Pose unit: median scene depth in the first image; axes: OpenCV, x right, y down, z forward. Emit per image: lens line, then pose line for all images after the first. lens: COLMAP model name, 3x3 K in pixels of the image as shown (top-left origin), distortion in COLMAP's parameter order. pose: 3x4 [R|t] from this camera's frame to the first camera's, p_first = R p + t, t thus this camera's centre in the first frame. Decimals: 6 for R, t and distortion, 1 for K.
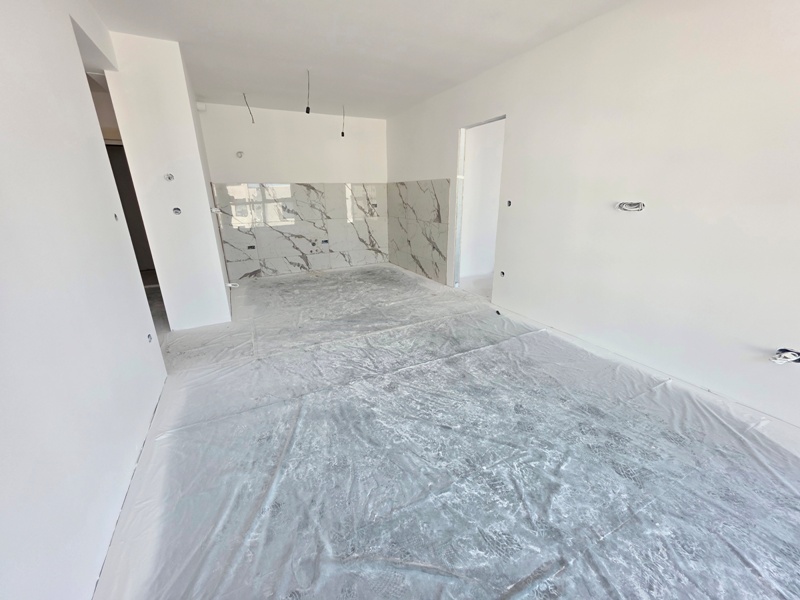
lens RADIAL K [[320.1, 0, 397.8], [0, 320.1, 297.6], [0, 0, 1]] dist [0.001752, 0.000189]
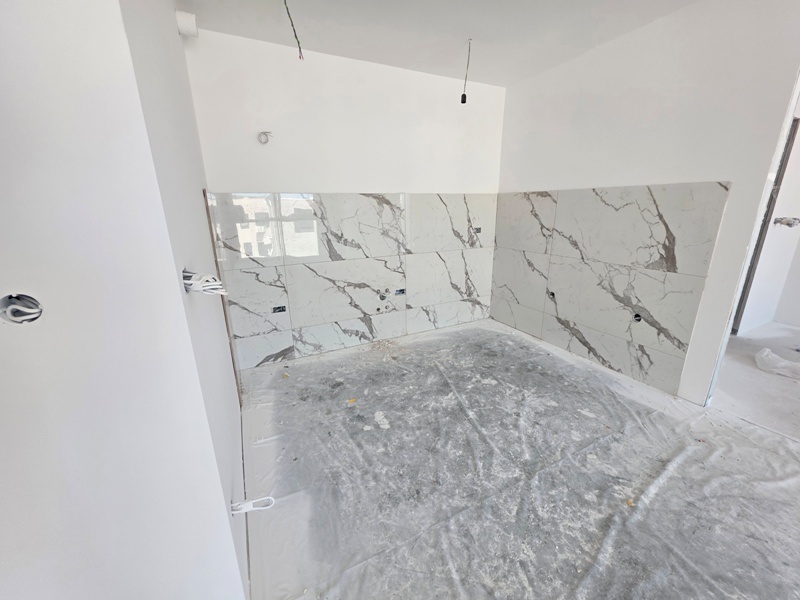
lens RADIAL K [[320.1, 0, 397.8], [0, 320.1, 297.6], [0, 0, 1]] dist [0.001752, 0.000189]
pose [[0.999978, 0.001269, -0.006538, -0.341381], [-0.001520, 0.999254, -0.038581, -0.211875], [0.006484, 0.038590, 0.999234, 0.617793]]
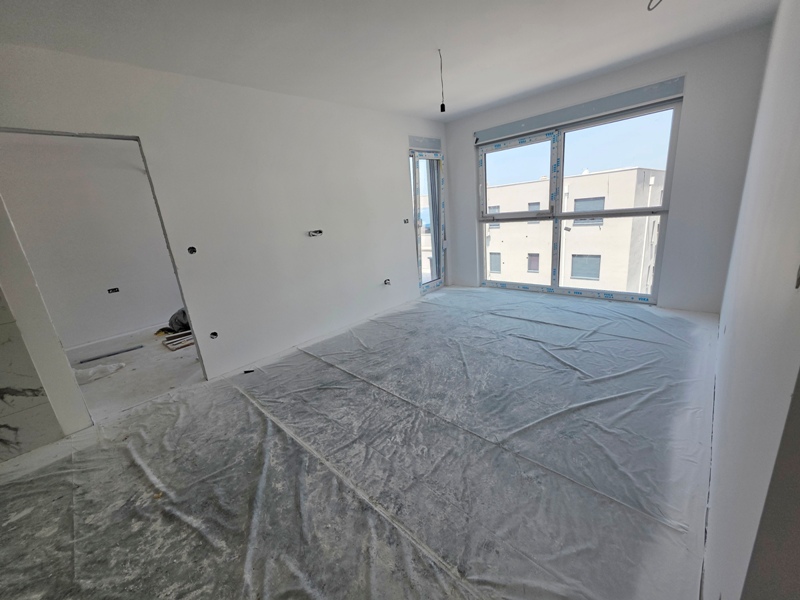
lens RADIAL K [[320.1, 0, 397.8], [0, 320.1, 297.6], [0, 0, 1]] dist [0.001752, 0.000189]
pose [[-0.319269, -0.208746, 0.924388, -0.521367], [0.385717, 0.862360, 0.327959, -0.232130], [-0.865615, 0.461259, -0.194808, 0.692534]]
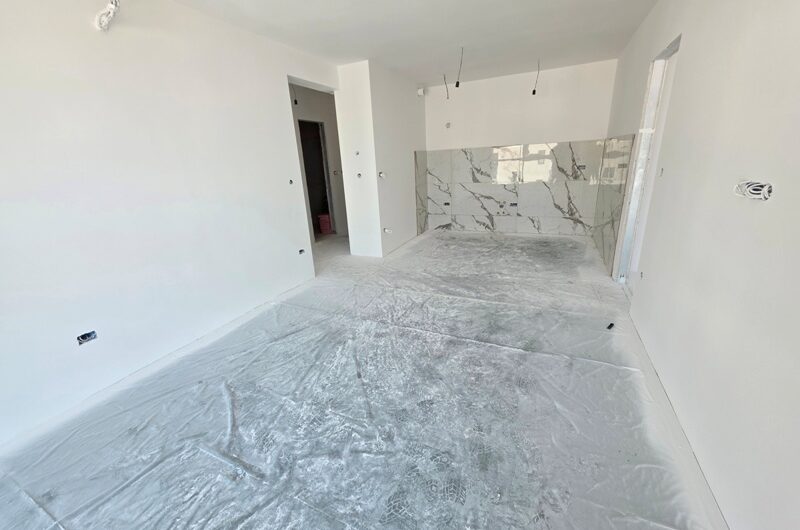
lens RADIAL K [[318.4, 0, 398.8], [0, 318.4, 263.7], [0, 0, 1]] dist [0.002012, 0.000064]
pose [[0.621544, 0.228139, -0.749423, 0.490642], [-0.201767, 0.971000, 0.128253, -0.078958], [0.756950, 0.071494, 0.649550, 0.164199]]
